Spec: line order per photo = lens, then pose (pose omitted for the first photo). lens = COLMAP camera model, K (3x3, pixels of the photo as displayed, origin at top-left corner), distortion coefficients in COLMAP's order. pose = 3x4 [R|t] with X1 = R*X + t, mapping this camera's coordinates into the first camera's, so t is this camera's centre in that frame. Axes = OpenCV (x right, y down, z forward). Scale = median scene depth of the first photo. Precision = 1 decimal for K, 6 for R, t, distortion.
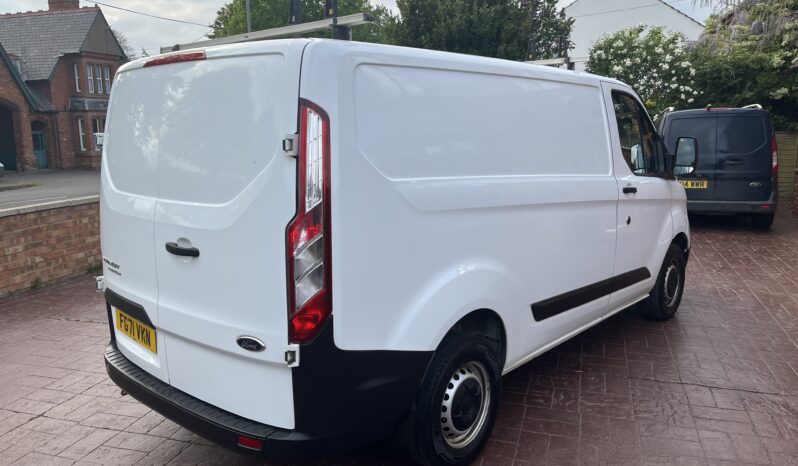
lens RADIAL K [[638.0, 0, 379.4], [0, 638.0, 232.4], [0, 0, 1]] dist [0.016996, -0.002842]
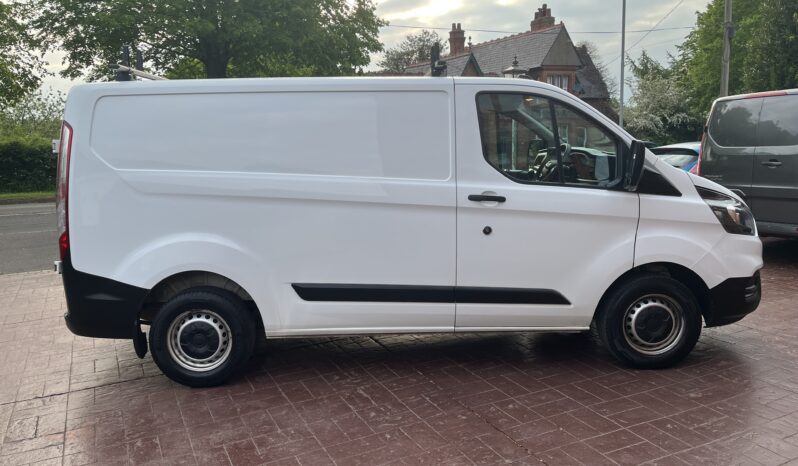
lens RADIAL K [[638.0, 0, 379.4], [0, 638.0, 232.4], [0, 0, 1]] dist [0.016996, -0.002842]
pose [[0.681193, 0.102570, -0.724883, 1.007372], [-0.107959, 0.993386, 0.039111, -0.037715], [0.724101, 0.051615, 0.687760, 0.253821]]
